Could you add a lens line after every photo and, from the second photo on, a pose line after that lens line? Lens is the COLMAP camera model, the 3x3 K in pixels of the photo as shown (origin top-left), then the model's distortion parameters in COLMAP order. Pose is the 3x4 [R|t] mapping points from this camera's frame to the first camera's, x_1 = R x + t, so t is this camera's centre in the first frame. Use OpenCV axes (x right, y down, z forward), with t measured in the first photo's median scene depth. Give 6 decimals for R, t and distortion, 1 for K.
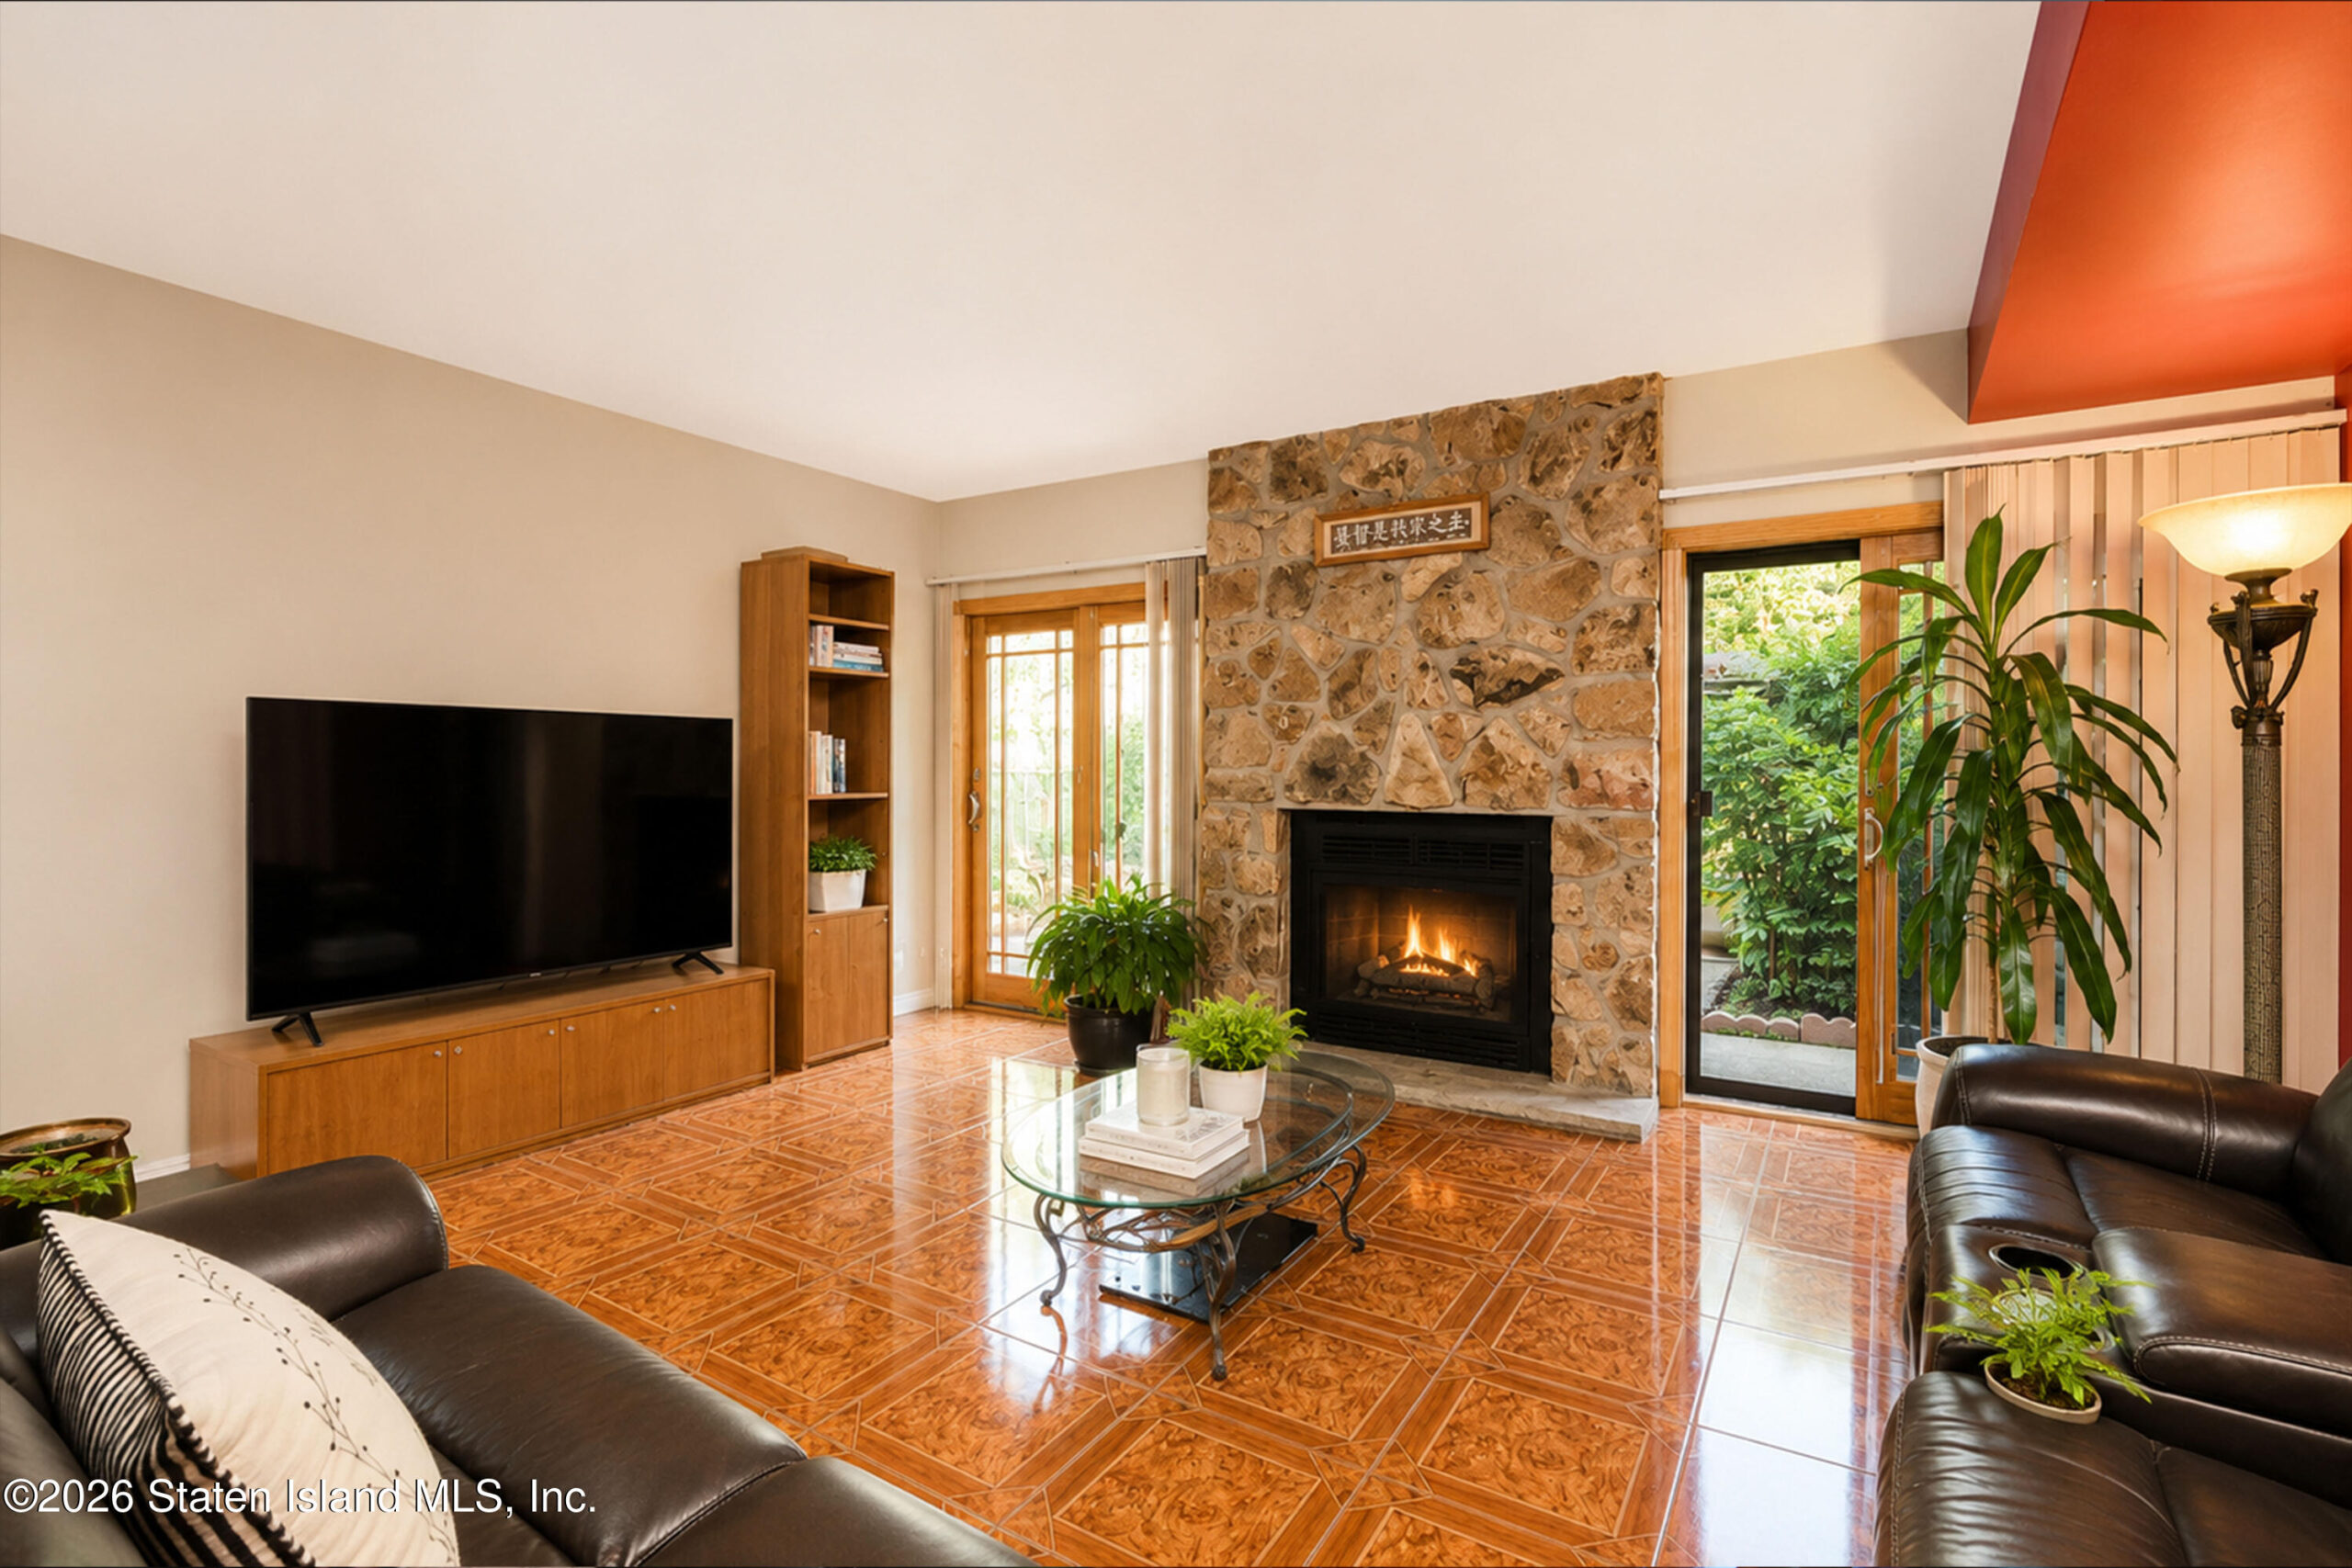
lens RADIAL K [[1103.6, 0, 1178.5], [0, 1103.6, 751.8], [0, 0, 1]] dist [-0.000408, 0.000185]
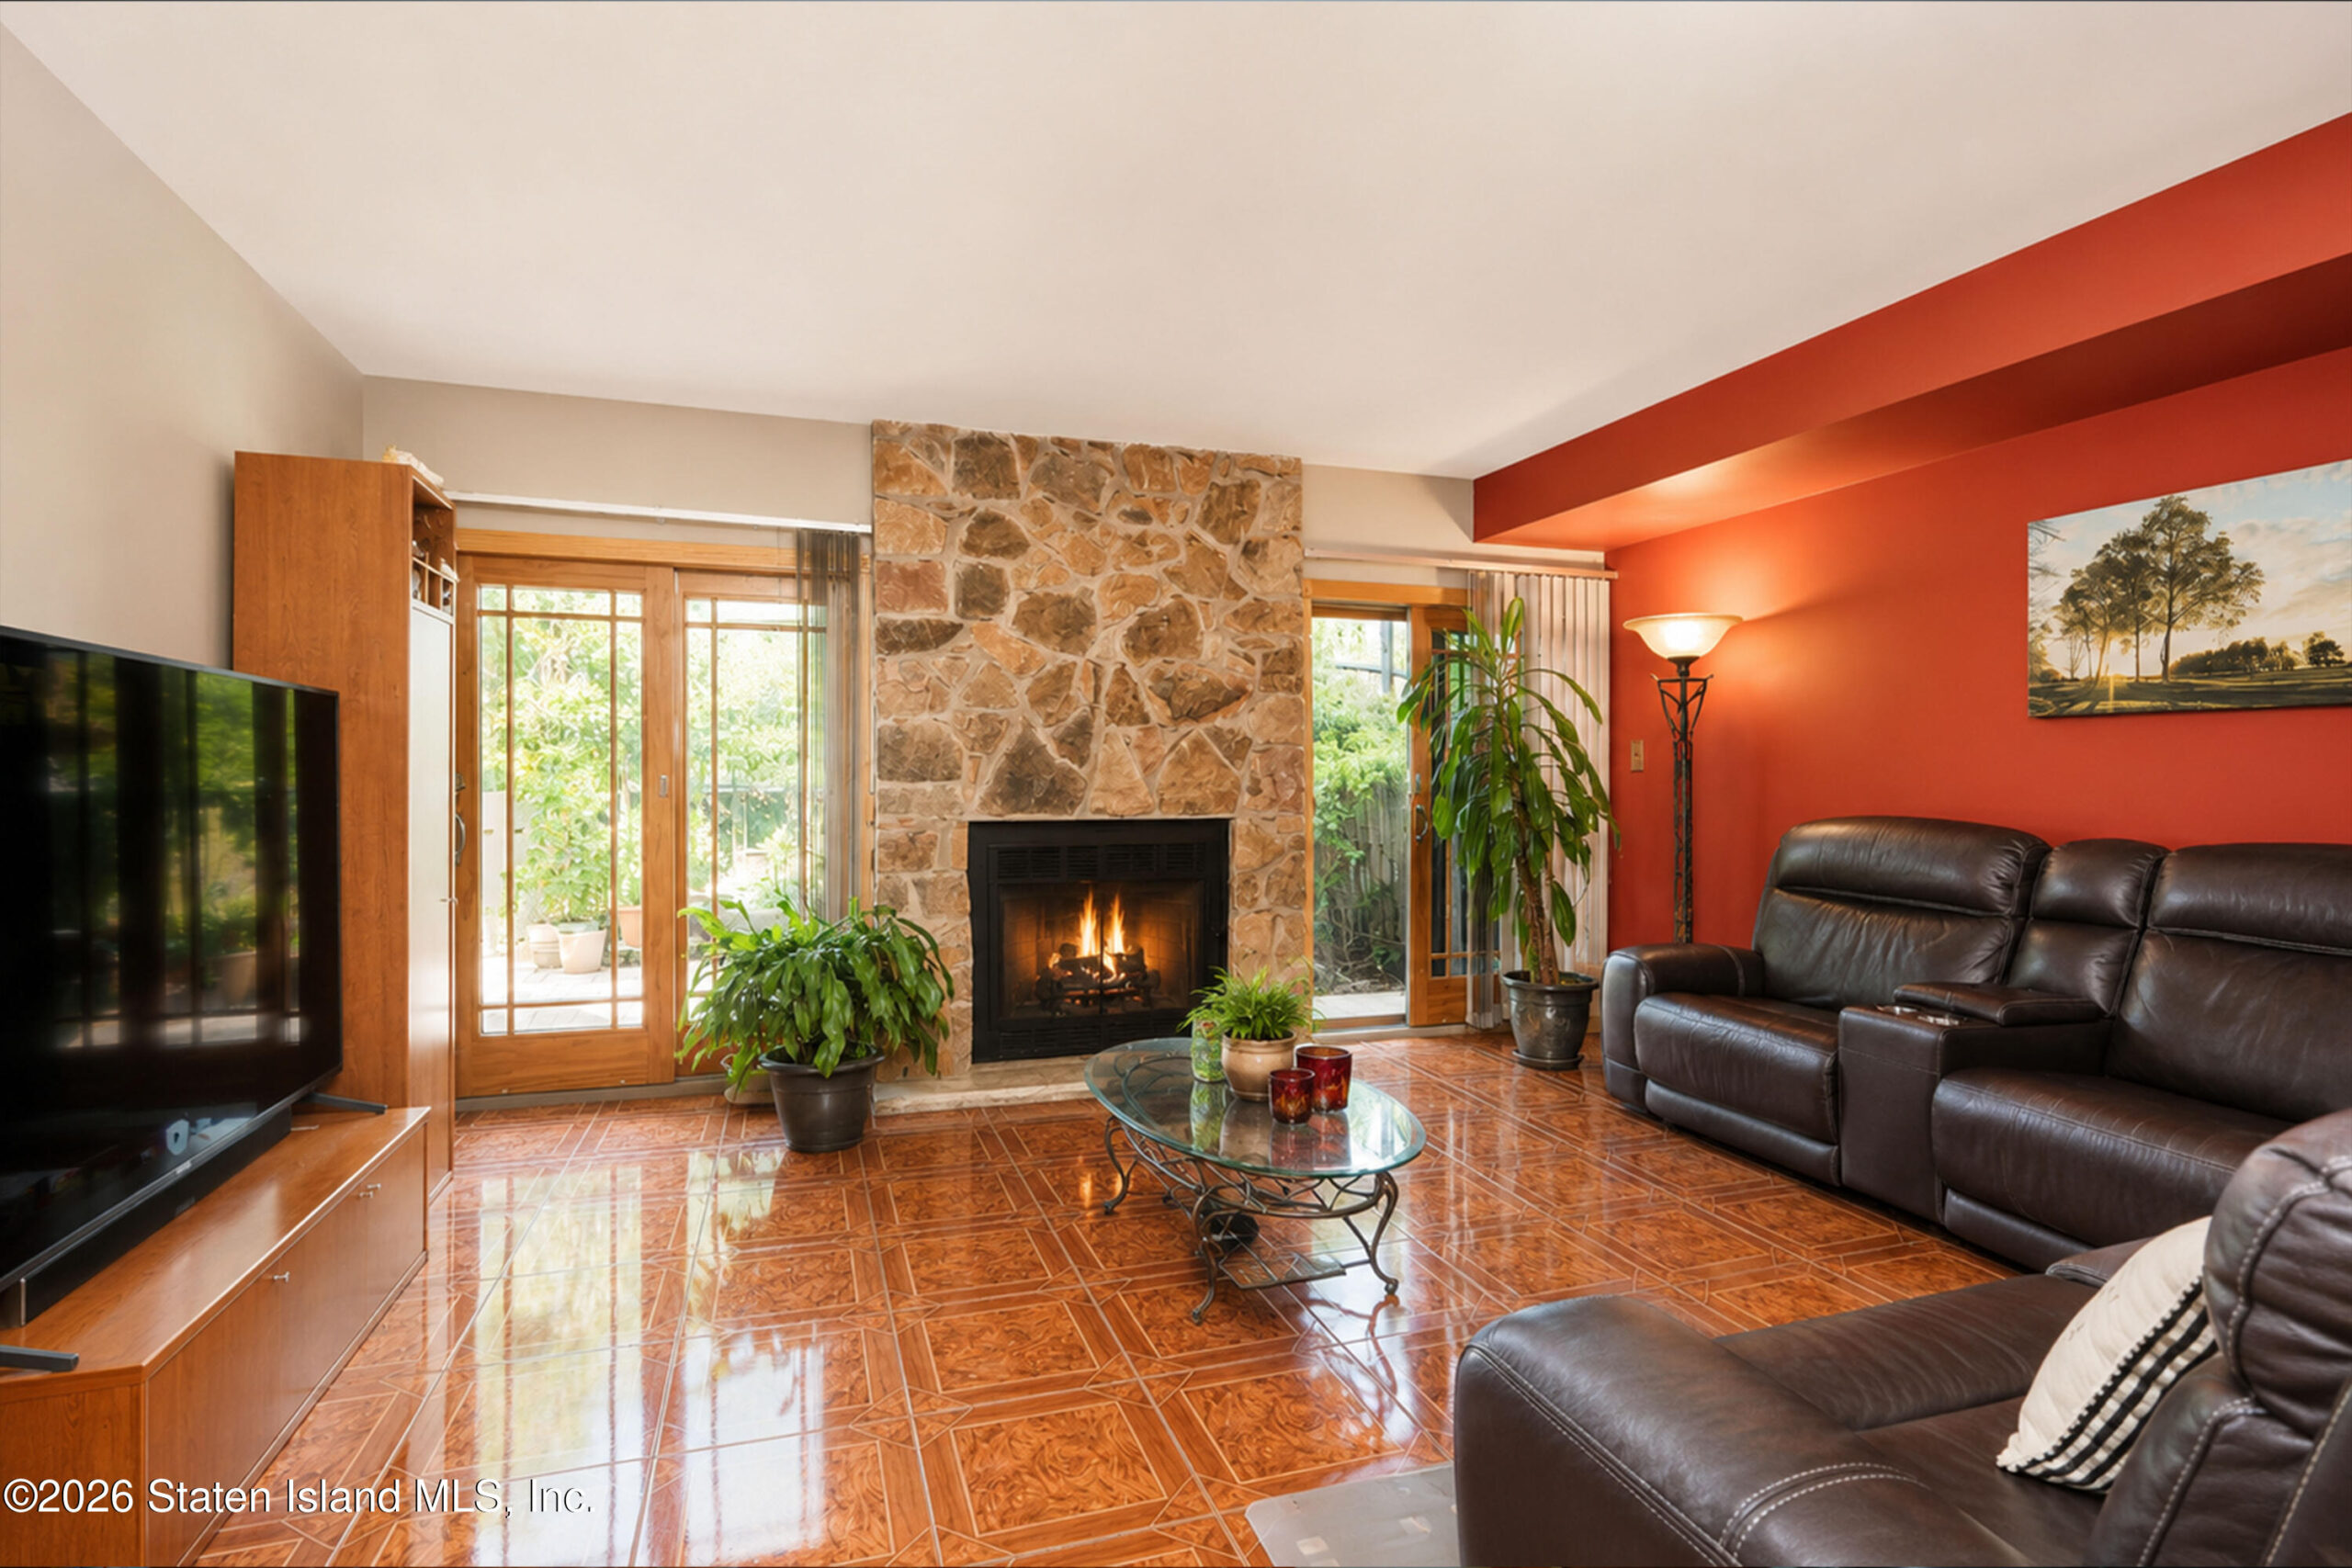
lens RADIAL K [[1151.8, 0, 1203.2], [0, 1151.8, 780.4], [0, 0, 1]] dist [0.002340, 0.000596]
pose [[0.619905, -0.005677, 0.784656, -0.567009], [-0.006539, 0.999902, 0.012400, 0.003817], [-0.784650, -0.012818, 0.619807, 0.266817]]
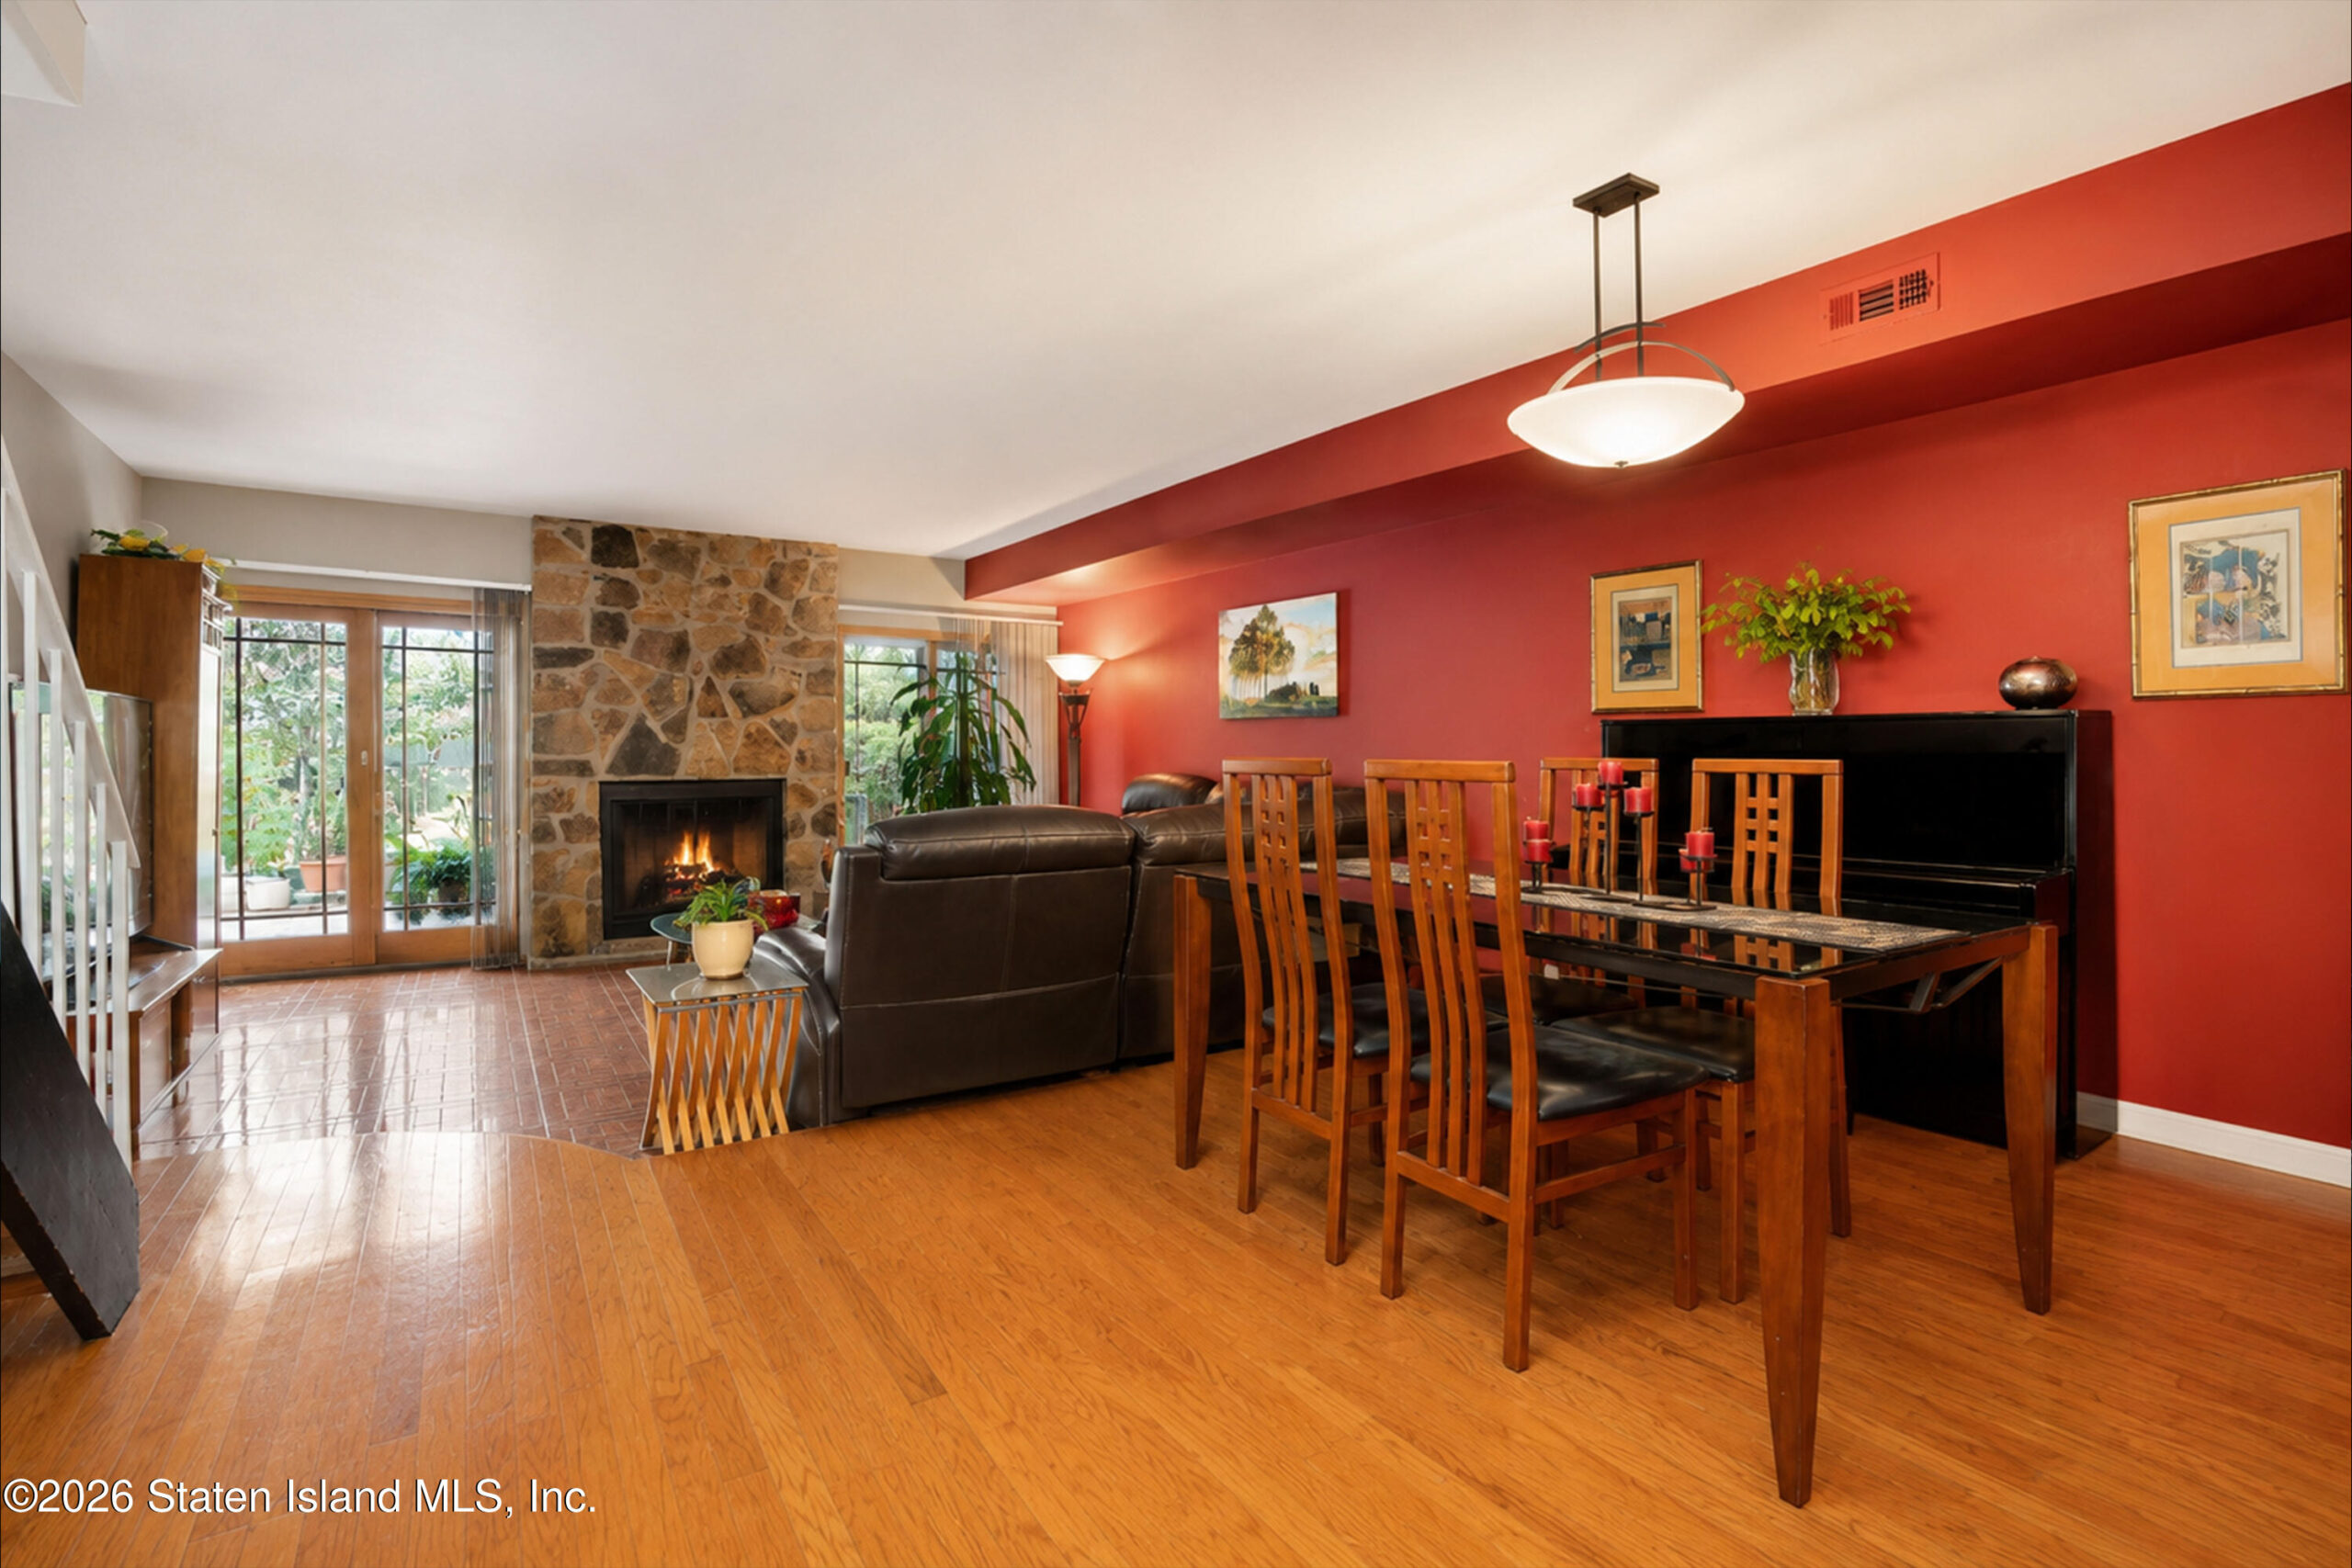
lens RADIAL K [[1103.6, 0, 1178.5], [0, 1103.6, 751.8], [0, 0, 1]] dist [-0.000408, 0.000185]
pose [[0.434475, 0.002846, 0.900679, -0.904403], [-0.007088, 0.999975, 0.000259, 0.009880], [-0.900656, -0.006496, 0.434485, -0.301194]]
